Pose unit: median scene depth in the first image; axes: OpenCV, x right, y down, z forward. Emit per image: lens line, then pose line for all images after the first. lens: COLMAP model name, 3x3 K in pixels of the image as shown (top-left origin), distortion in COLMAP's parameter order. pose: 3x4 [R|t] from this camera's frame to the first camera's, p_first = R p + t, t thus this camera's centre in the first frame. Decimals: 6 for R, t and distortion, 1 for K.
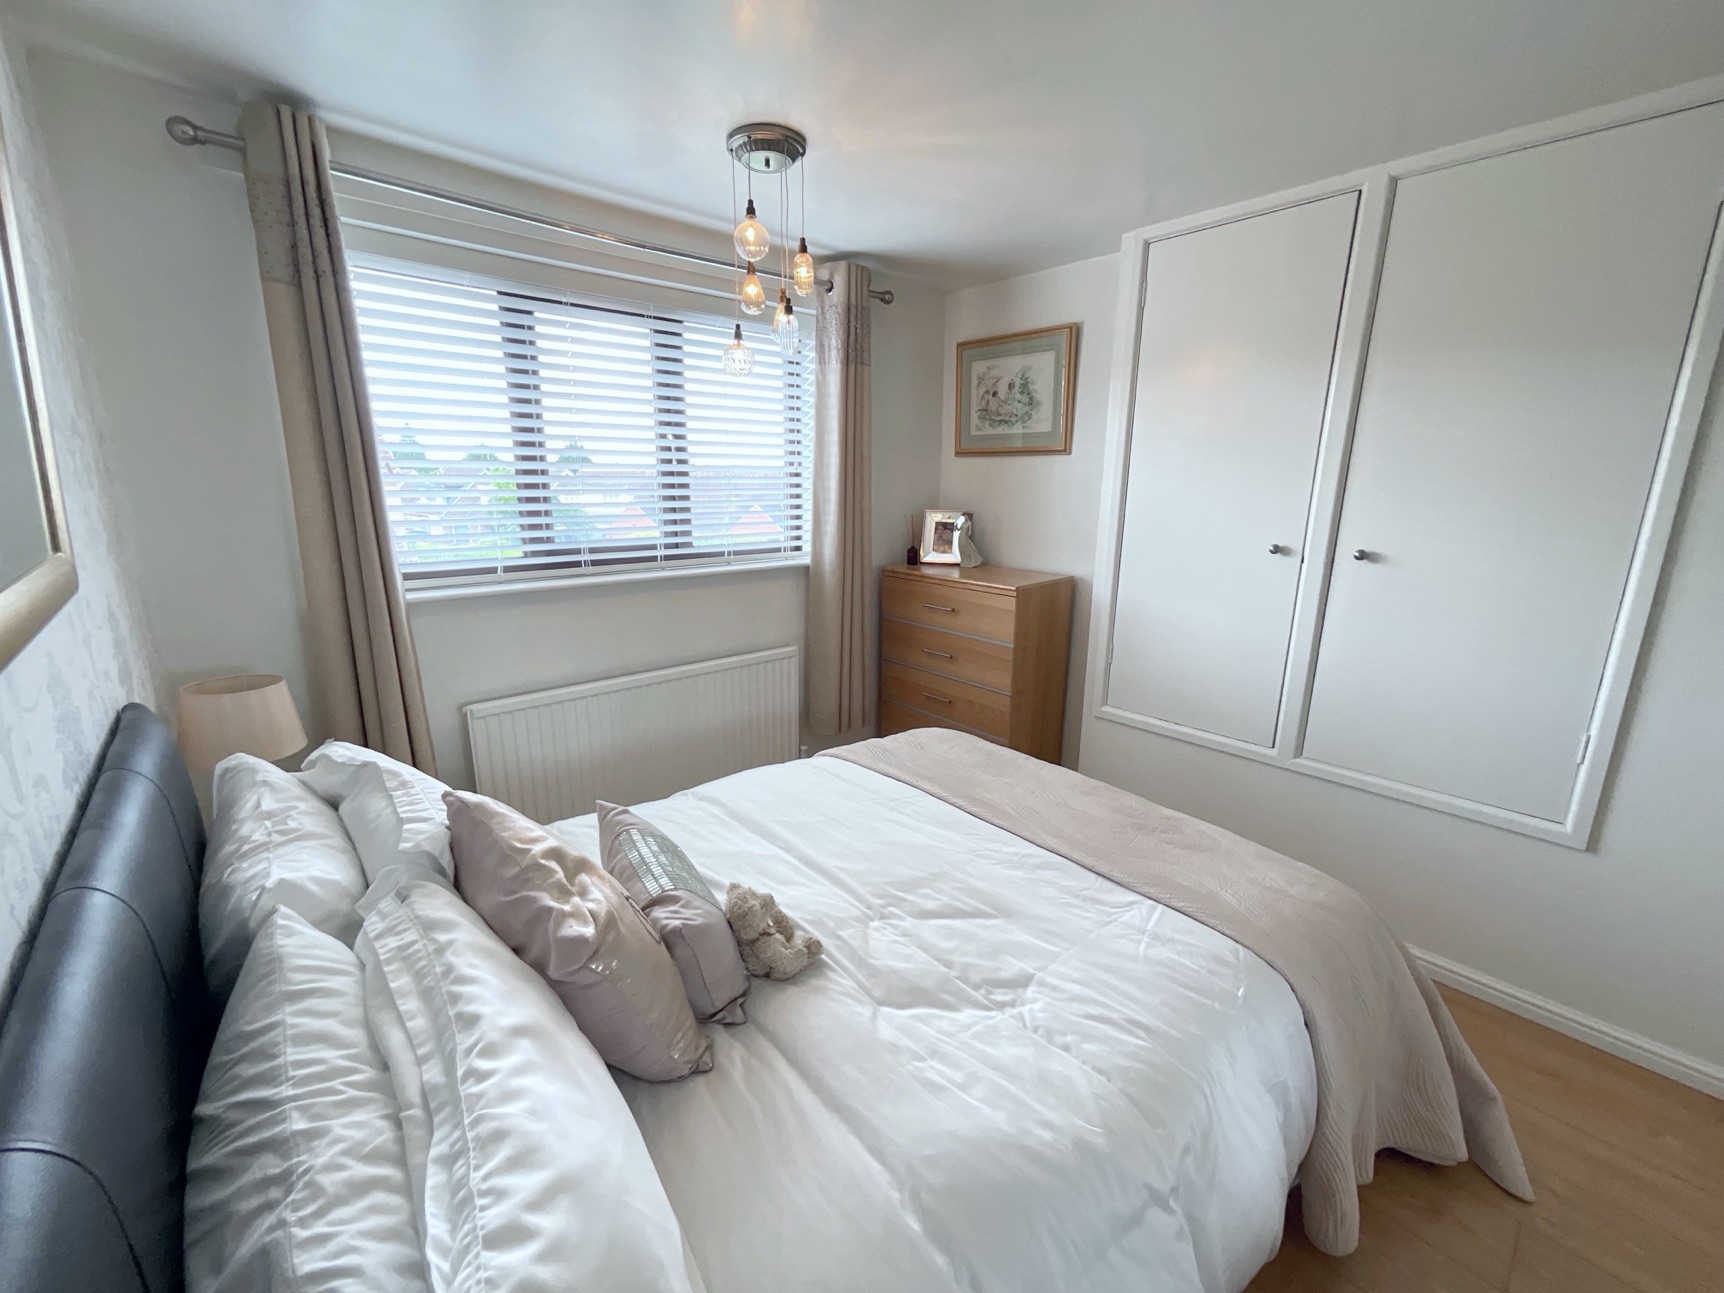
lens RADIAL K [[696.8, 0, 857.5], [0, 696.8, 646.3], [0, 0, 1]] dist [-0.004580, -0.000468]
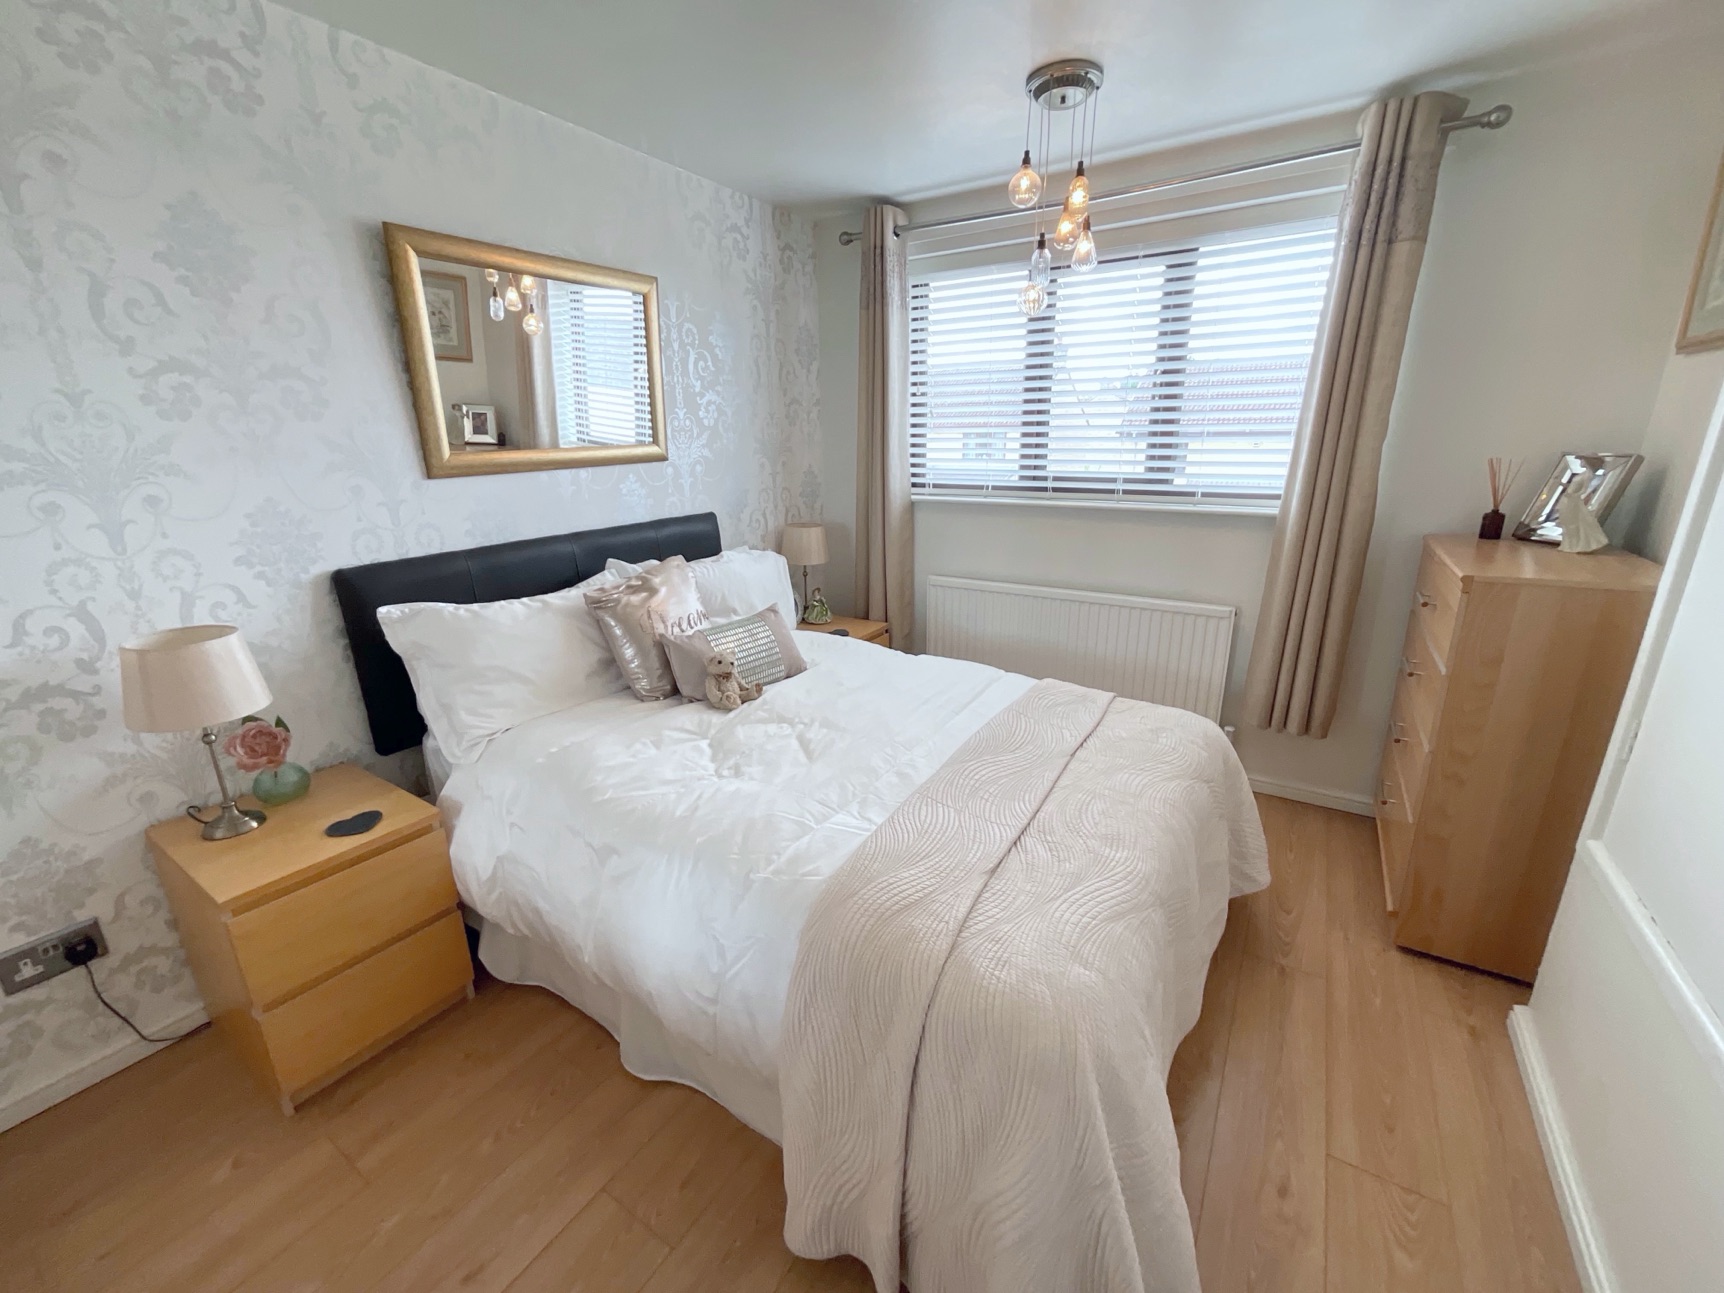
lens RADIAL K [[696.8, 0, 867.7], [0, 696.8, 644.9], [0, 0, 1]] dist [-0.004580, -0.000468]
pose [[0.272413, 0.265209, -0.924908, 0.724598], [-0.216138, 0.953563, 0.209767, -0.047876], [0.937590, 0.142765, 0.317084, 0.373289]]
